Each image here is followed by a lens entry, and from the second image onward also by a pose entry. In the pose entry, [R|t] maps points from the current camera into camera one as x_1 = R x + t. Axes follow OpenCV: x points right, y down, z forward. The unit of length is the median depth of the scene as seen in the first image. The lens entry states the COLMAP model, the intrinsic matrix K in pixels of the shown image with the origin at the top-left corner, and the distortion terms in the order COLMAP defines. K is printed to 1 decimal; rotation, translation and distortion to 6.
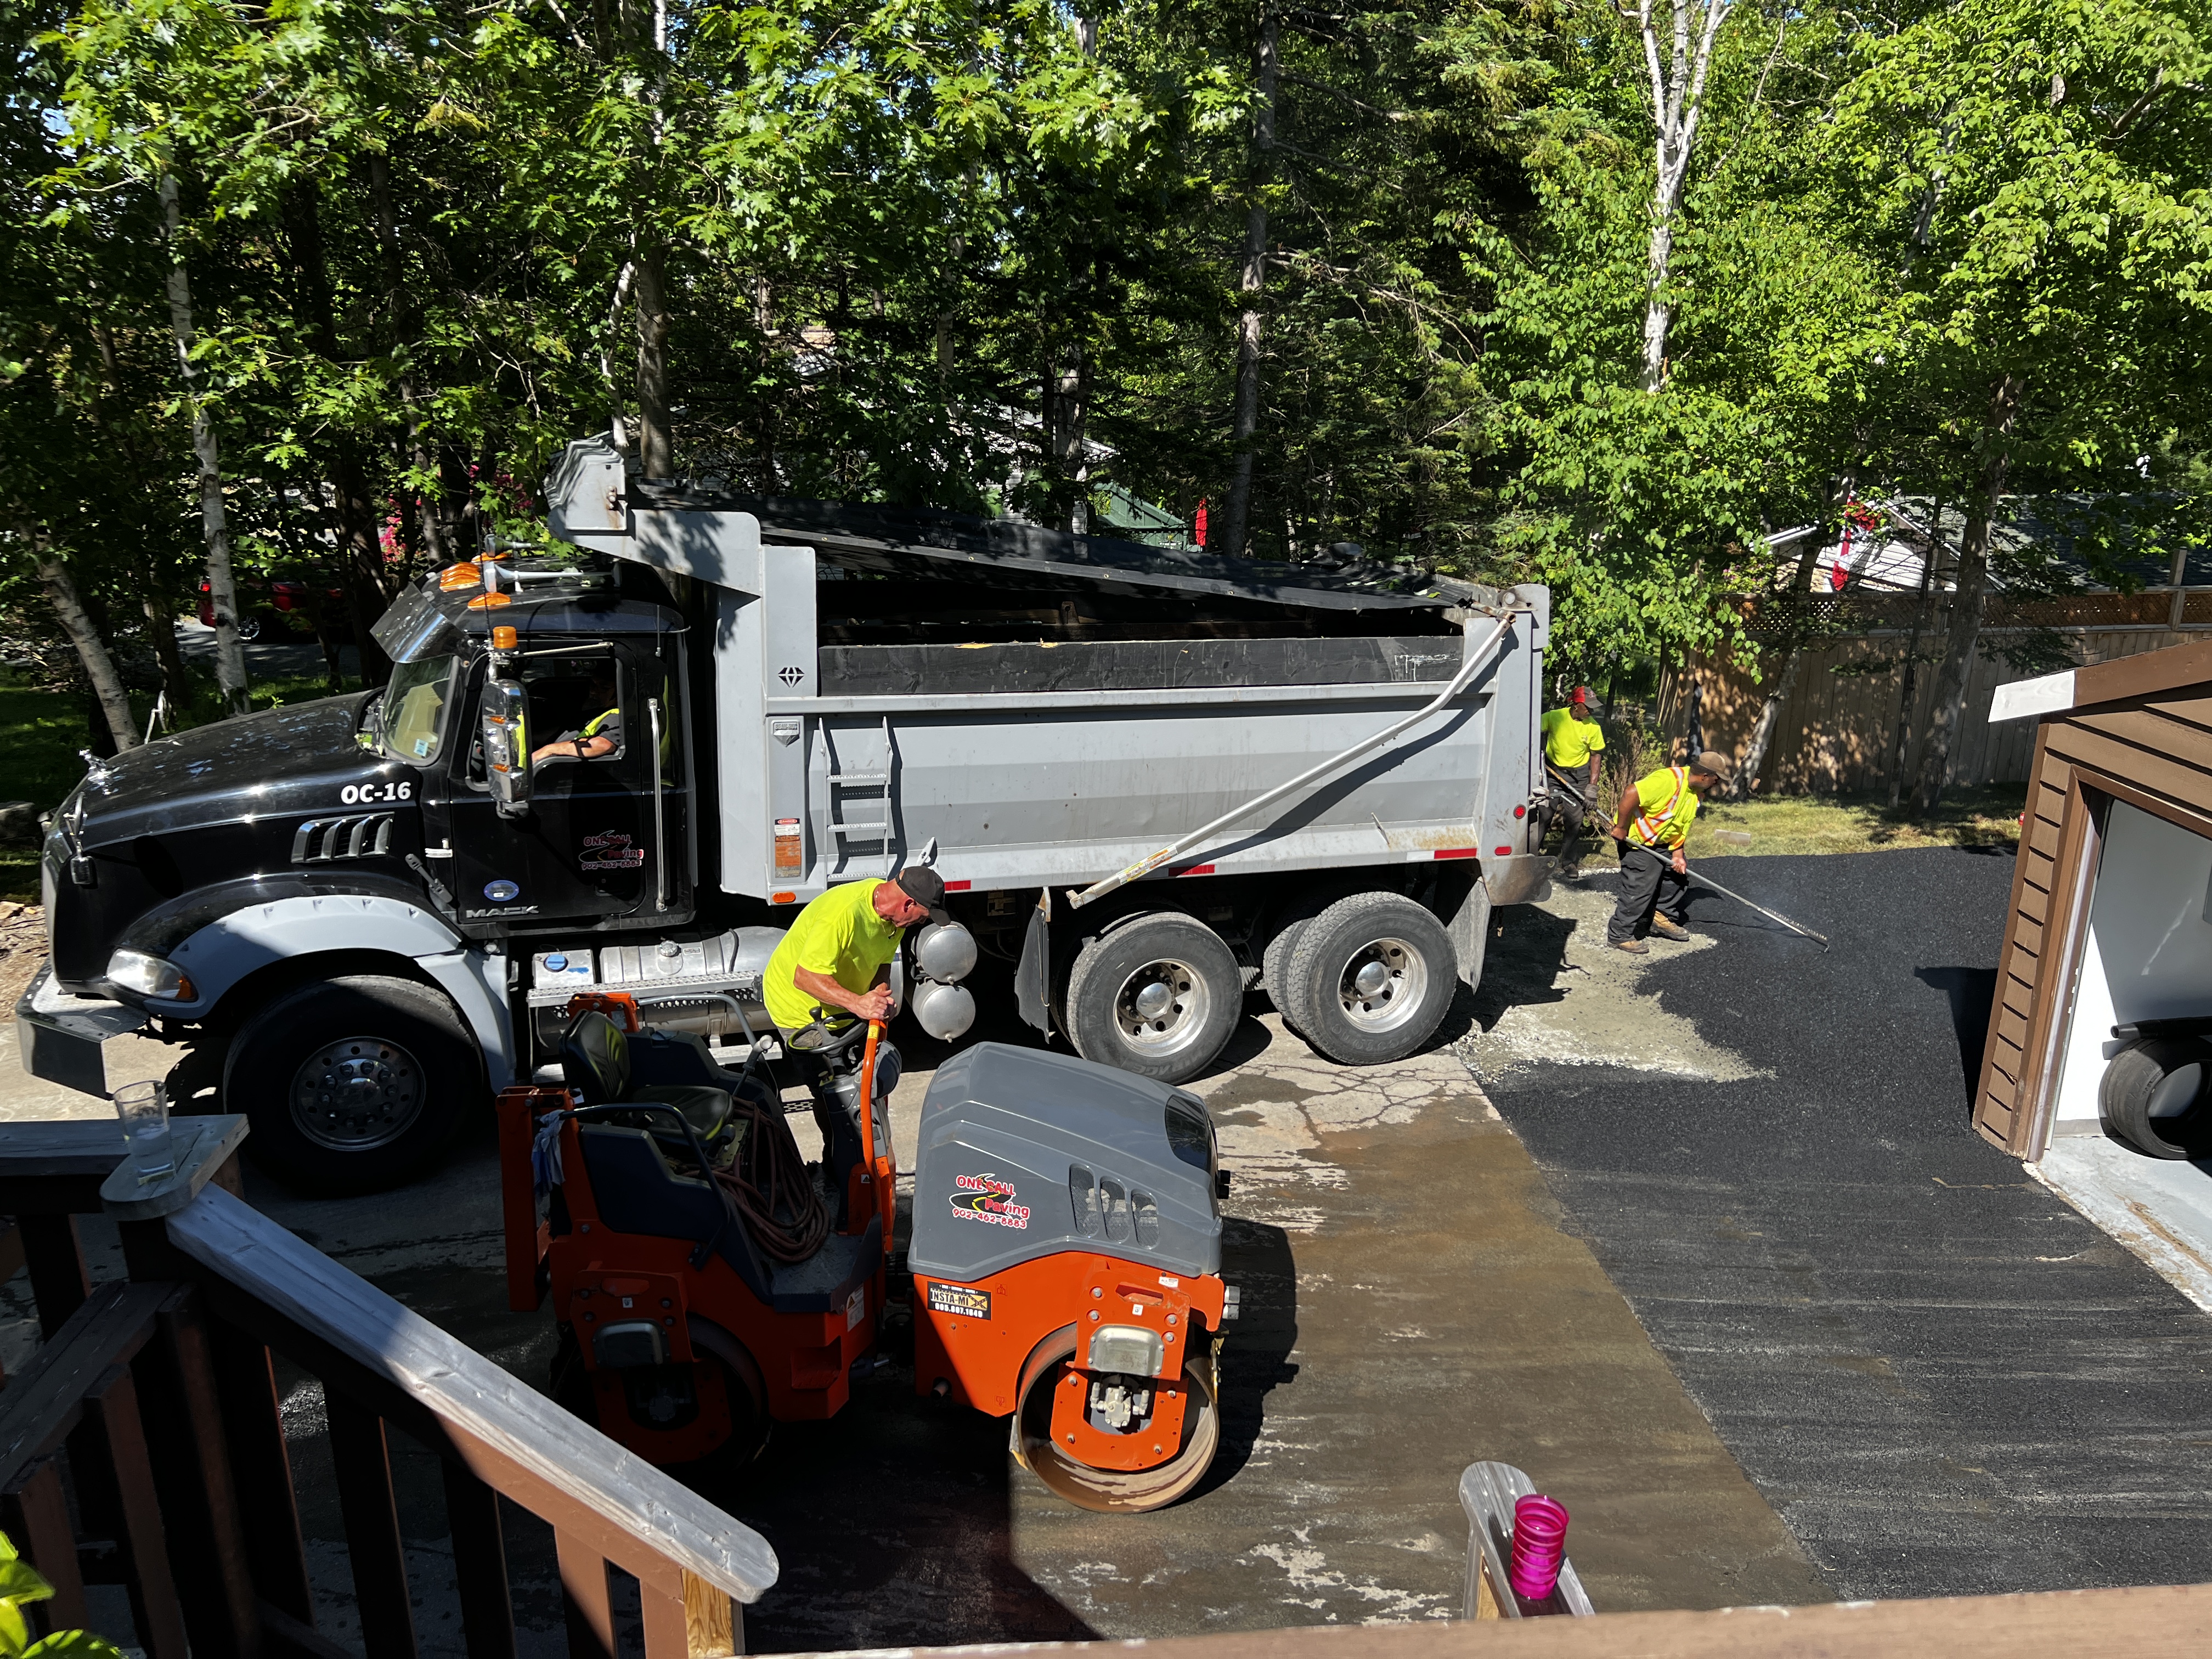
lens RADIAL K [[1692.7, 0, 1087.2], [0, 1692.7, 836.1], [0, 0, 1]] dist [0.047600, -0.055677]
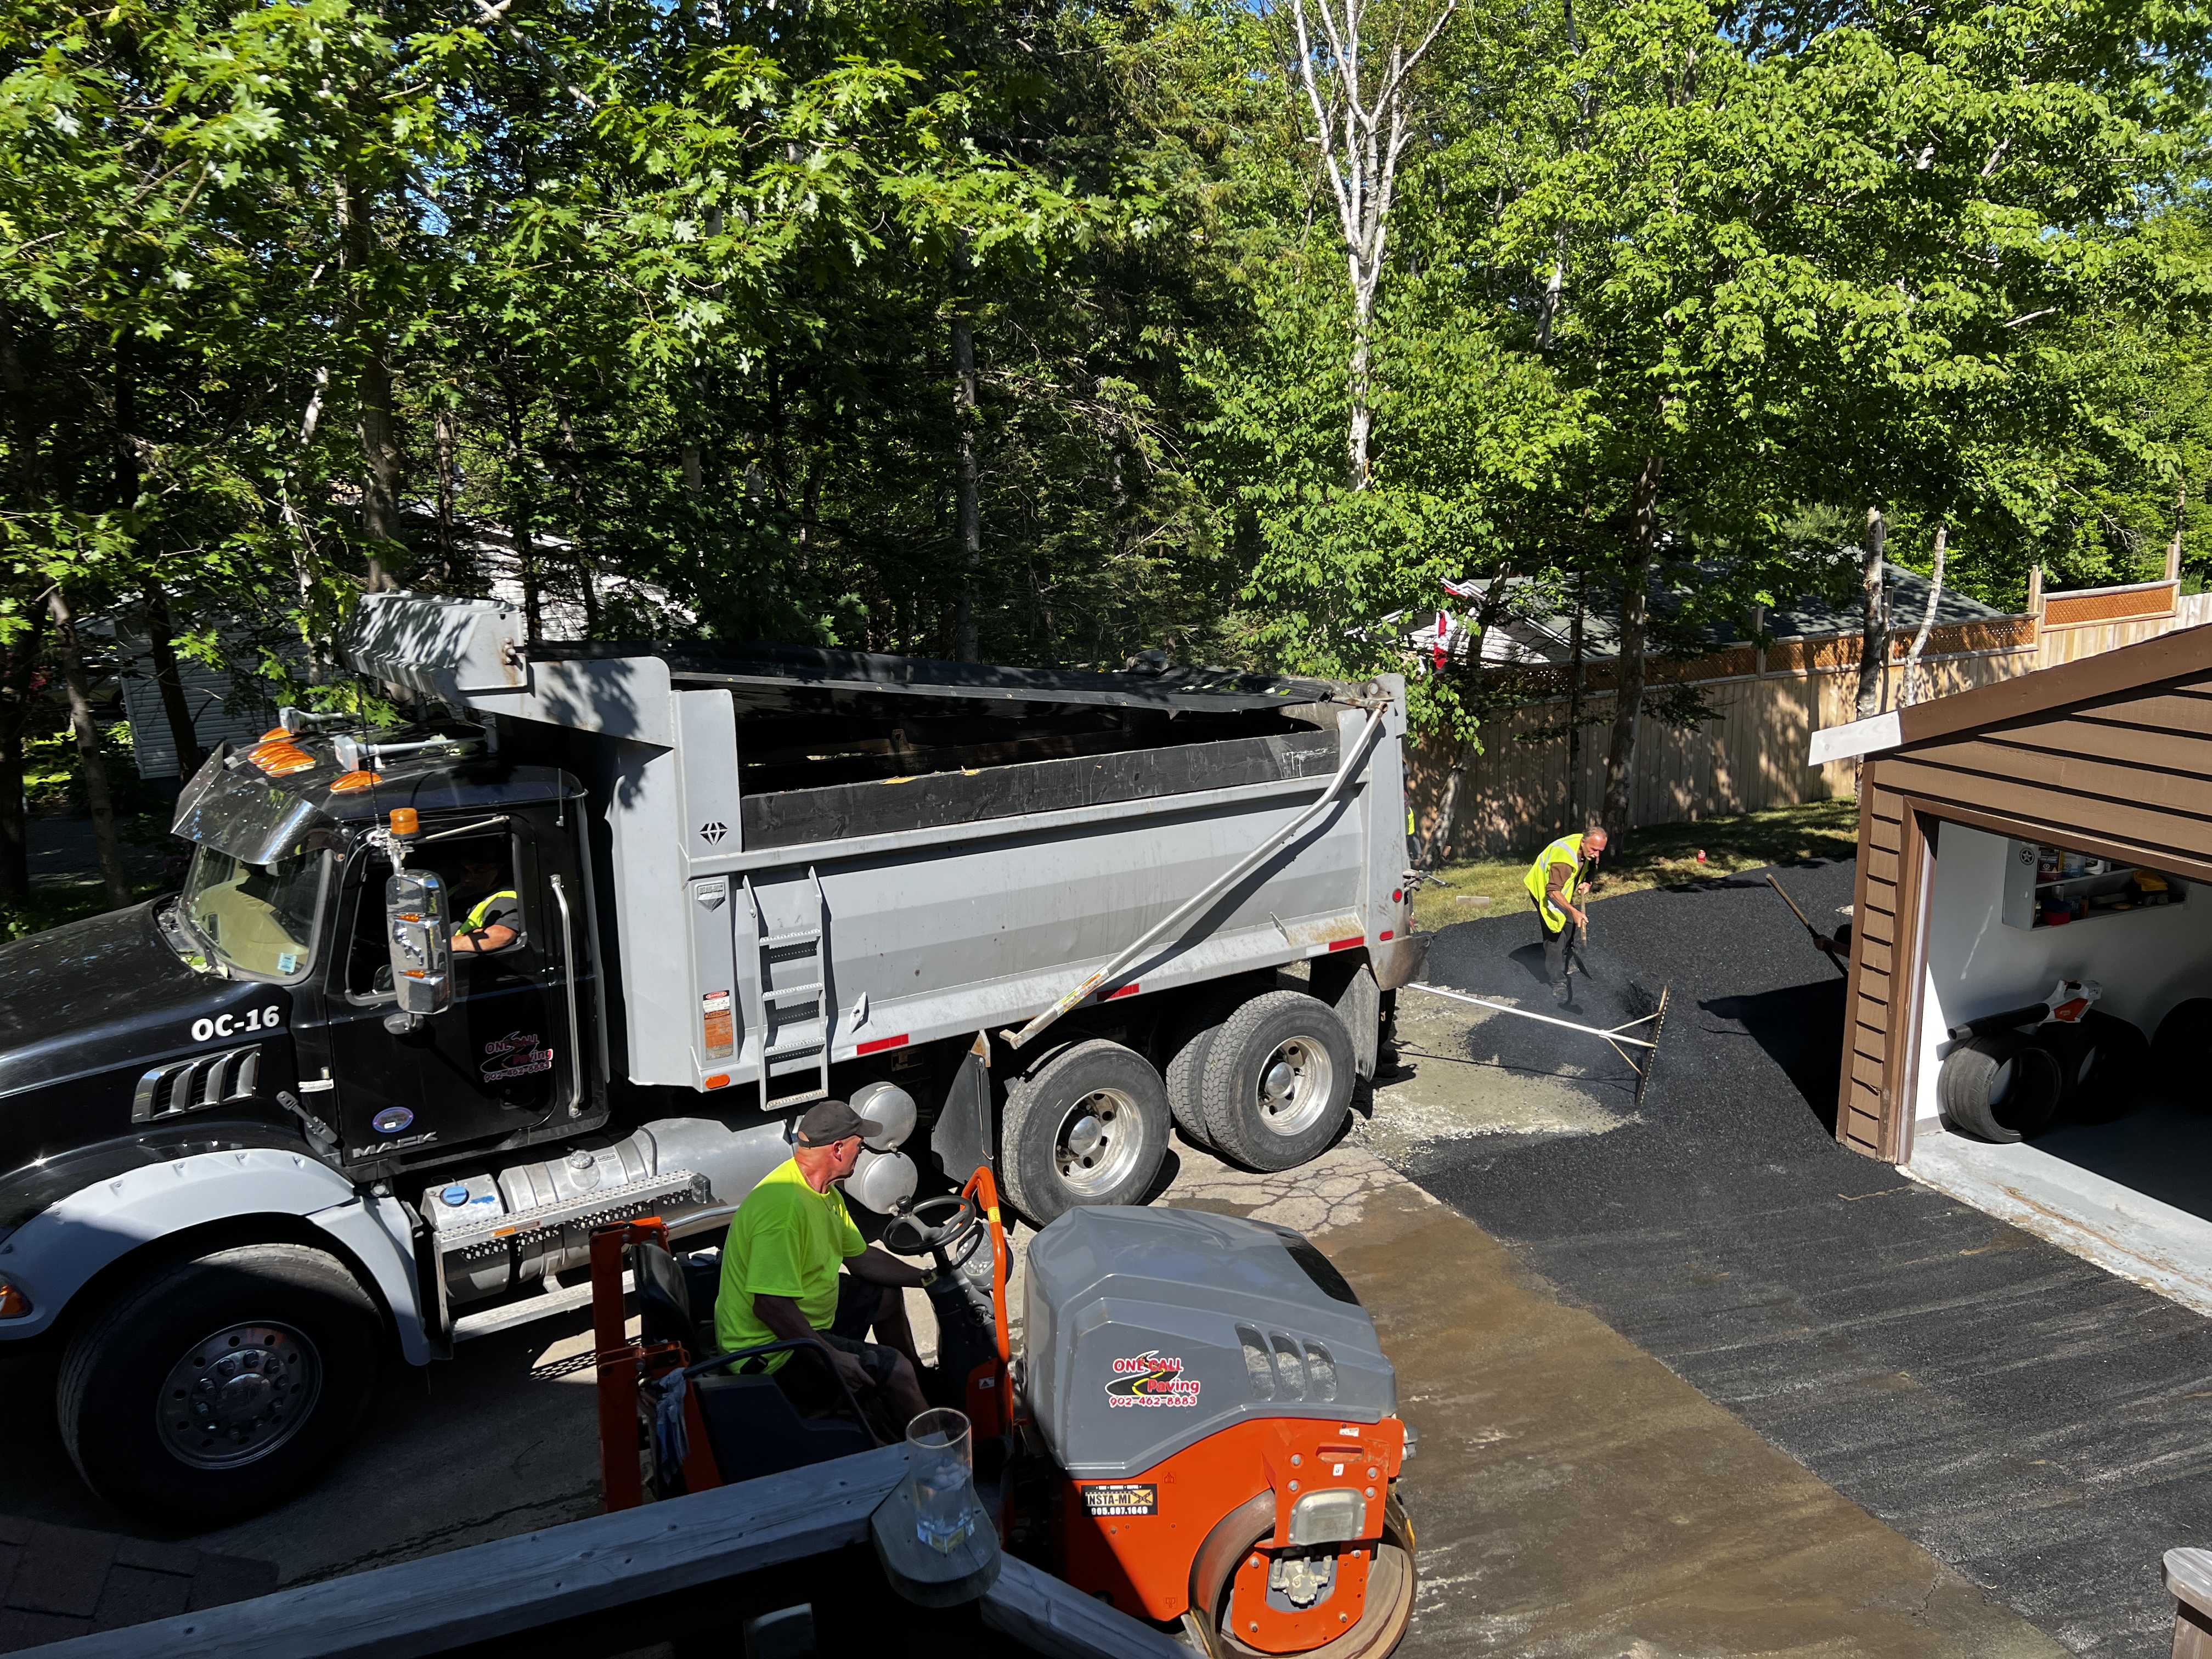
lens RADIAL K [[1692.7, 0, 1110.6], [0, 1692.7, 844.4], [0, 0, 1]] dist [0.047600, -0.055677]
pose [[0.958073, -0.102883, 0.267414, -0.198843], [0.120063, 0.991573, -0.048664, -0.018121], [-0.260154, 0.078731, 0.962352, 0.076634]]
